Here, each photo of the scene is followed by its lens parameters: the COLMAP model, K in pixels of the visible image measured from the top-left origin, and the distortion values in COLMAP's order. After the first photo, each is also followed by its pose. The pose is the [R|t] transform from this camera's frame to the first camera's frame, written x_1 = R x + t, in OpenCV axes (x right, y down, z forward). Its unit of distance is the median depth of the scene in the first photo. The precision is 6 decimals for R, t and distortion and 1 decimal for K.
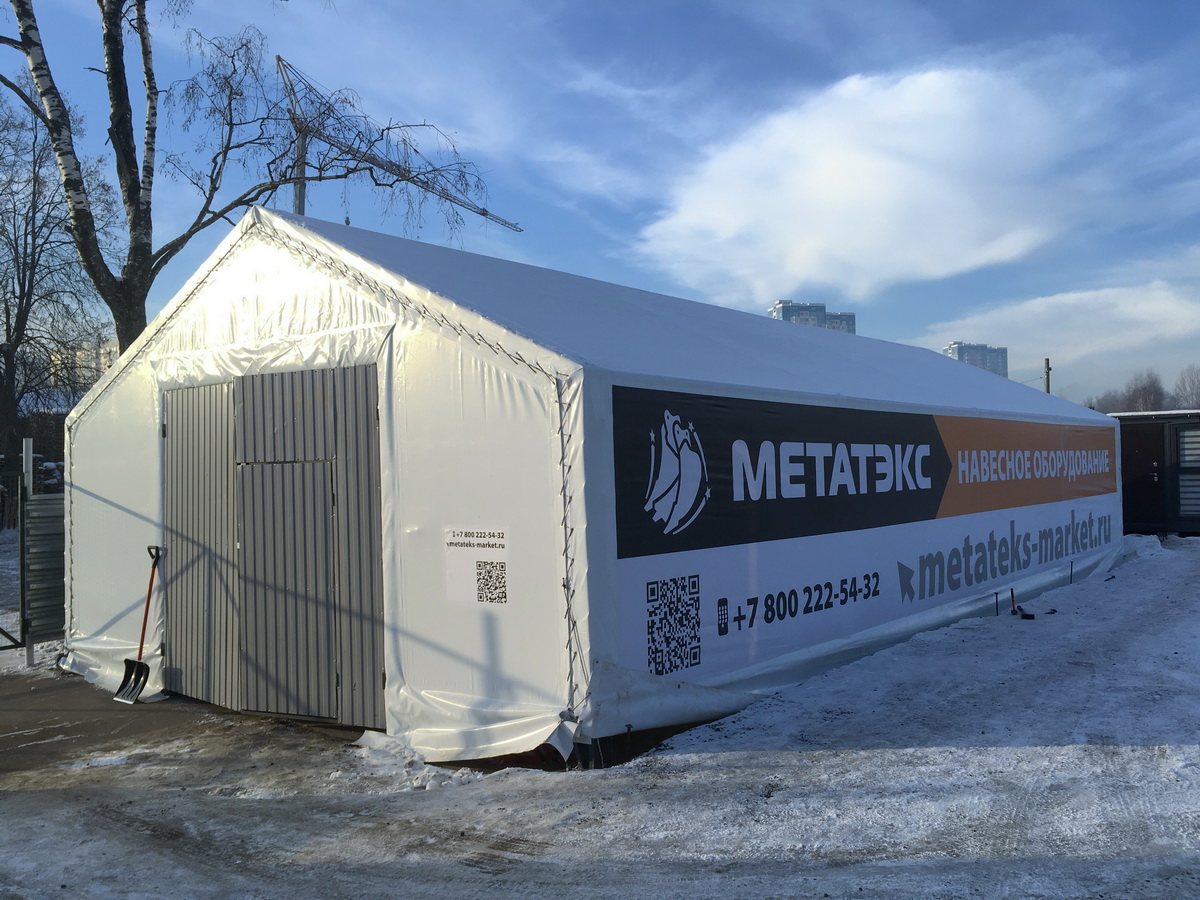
lens RADIAL K [[992.5, 0, 600.0], [0, 992.5, 450.0], [0, 0, 1]] dist [0.083258, -0.123680]
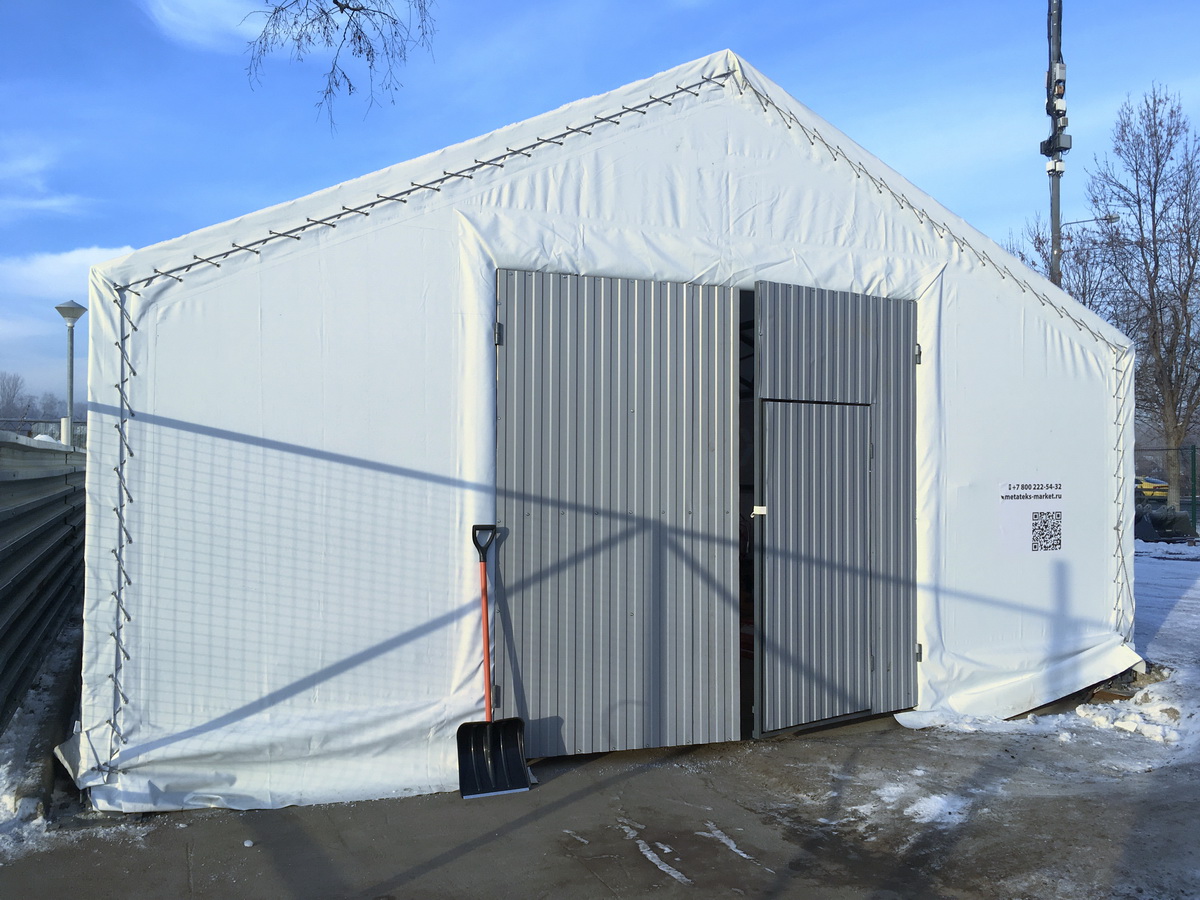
lens RADIAL K [[992.5, 0, 600.0], [0, 992.5, 450.0], [0, 0, 1]] dist [0.083258, -0.123680]
pose [[0.489149, 0.034657, 0.871511, -0.904237], [-0.029819, 0.999291, -0.023002, 0.060811], [-0.871690, -0.014736, 0.489836, 0.635587]]
